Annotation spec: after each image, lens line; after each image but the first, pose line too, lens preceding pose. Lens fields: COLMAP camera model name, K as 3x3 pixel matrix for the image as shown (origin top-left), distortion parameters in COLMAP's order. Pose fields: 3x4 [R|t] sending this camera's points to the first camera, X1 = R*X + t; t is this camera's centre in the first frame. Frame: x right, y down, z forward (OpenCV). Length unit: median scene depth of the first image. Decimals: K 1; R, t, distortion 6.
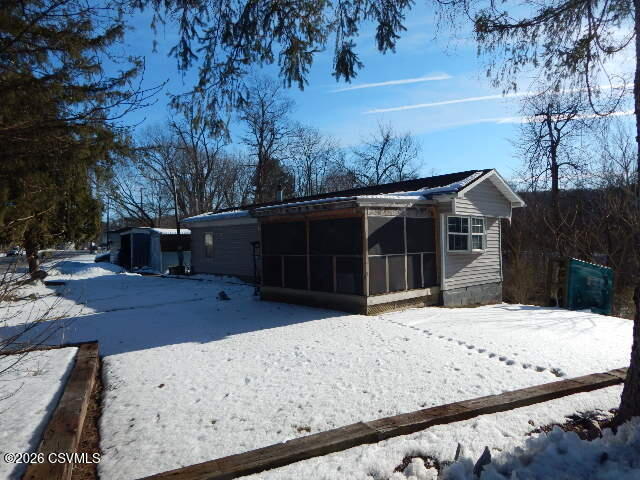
lens RADIAL K [[410.0, 0, 320.0], [0, 410.0, 240.0], [0, 0, 1]] dist [-0.018586, -0.000298]
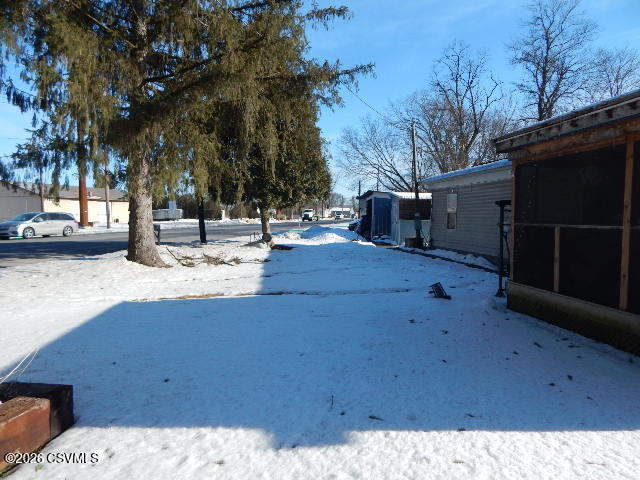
lens RADIAL K [[410.0, 0, 320.0], [0, 410.0, 240.0], [0, 0, 1]] dist [-0.018586, -0.000298]
pose [[0.804044, 0.066177, -0.590875, -0.015594], [-0.027227, 0.996842, 0.074595, 0.012488], [0.593945, -0.043890, 0.803307, 0.220501]]
